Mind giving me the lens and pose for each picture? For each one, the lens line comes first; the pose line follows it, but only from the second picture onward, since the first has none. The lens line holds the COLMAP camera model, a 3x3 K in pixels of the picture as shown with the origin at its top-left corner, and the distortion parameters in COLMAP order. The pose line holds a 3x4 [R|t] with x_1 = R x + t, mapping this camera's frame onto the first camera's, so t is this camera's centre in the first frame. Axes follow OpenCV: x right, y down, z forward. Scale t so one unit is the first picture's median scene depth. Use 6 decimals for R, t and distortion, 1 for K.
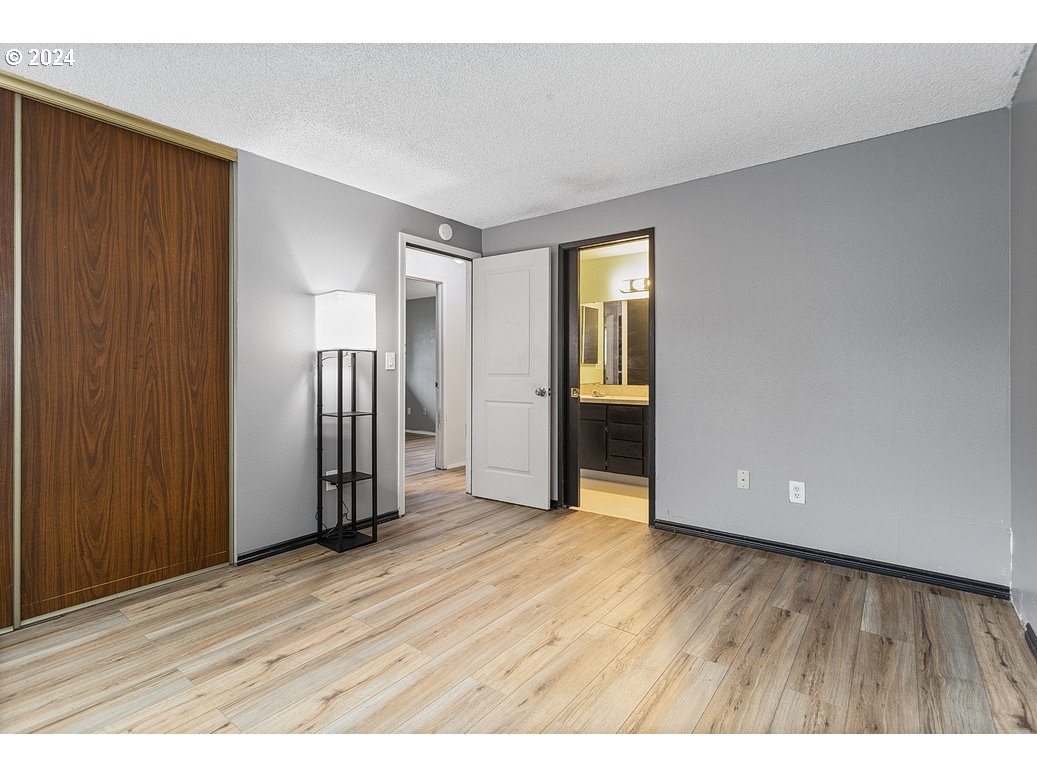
lens RADIAL K [[481.8, 0, 522.6], [0, 481.8, 371.5], [0, 0, 1]] dist [-0.009881, 0.000202]
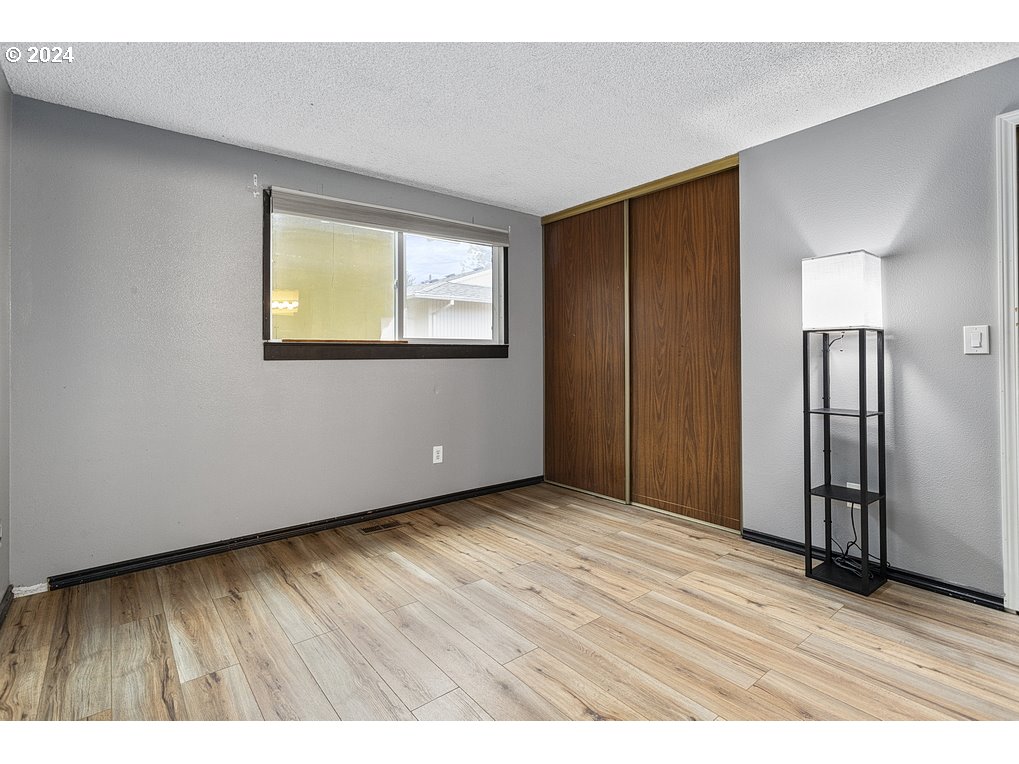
lens RADIAL K [[500.7, 0, 511.3], [0, 500.7, 353.1], [0, 0, 1]] dist [0.001829, 0.000311]
pose [[-0.235638, -0.004236, -0.971832, 0.681174], [0.008655, 0.999942, -0.006457, -0.007955], [0.971802, -0.009932, -0.235587, 0.832598]]
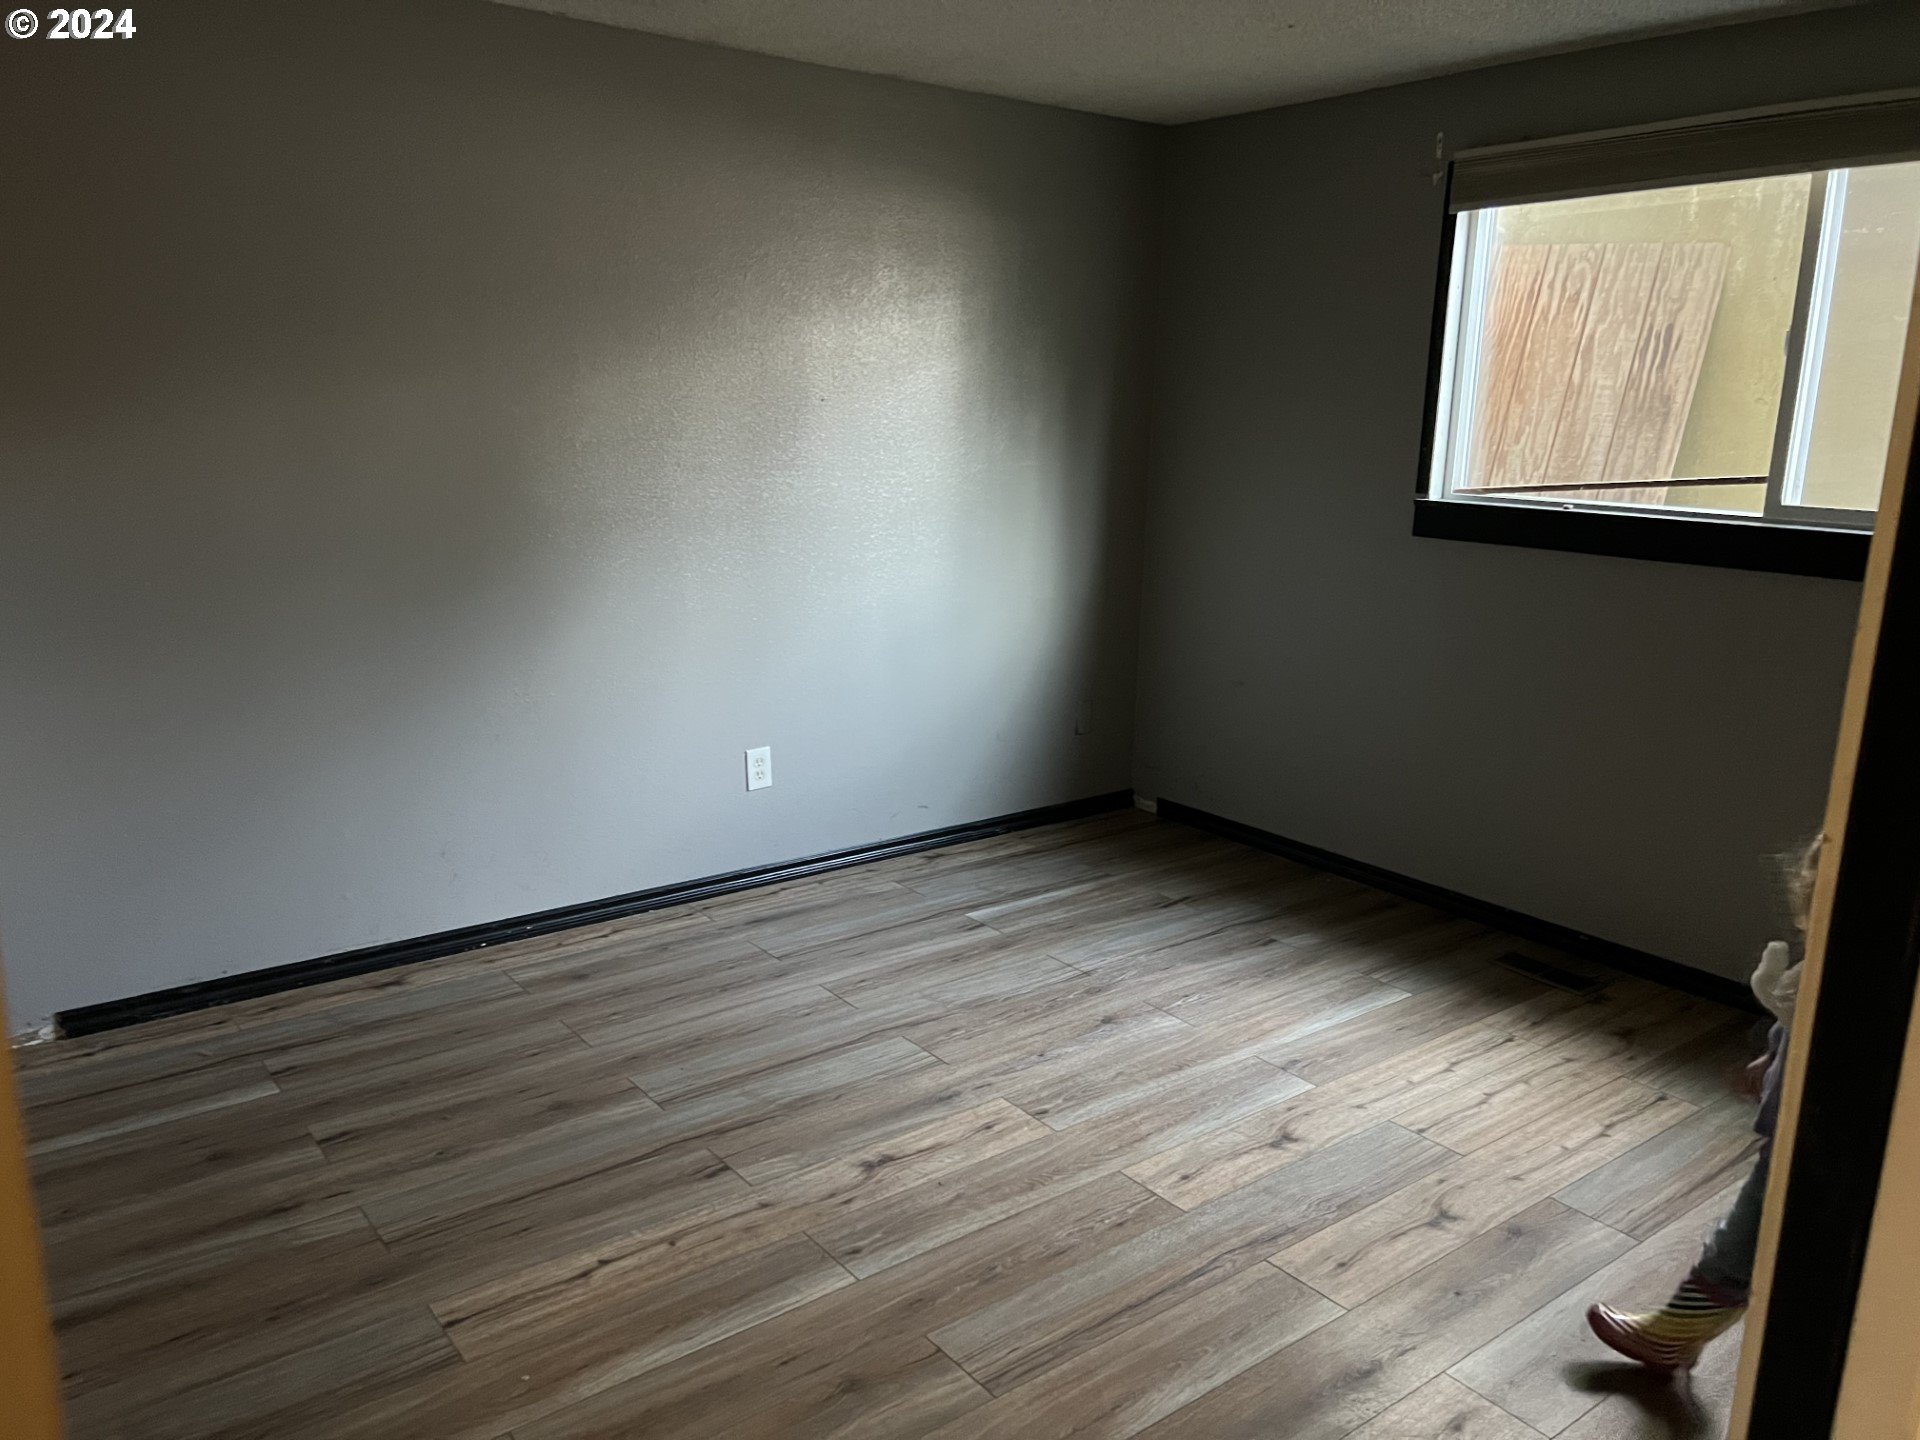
lens RADIAL K [[1459.2, 0, 960.0], [0, 1459.2, 720.0], [0, 0, 1]] dist [0.042529, -0.000392]
pose [[-0.967973, -0.078104, 0.238594, -0.261222], [-0.023979, 0.974793, 0.221819, -0.161640], [-0.249905, 0.208994, -0.945446, 1.781659]]
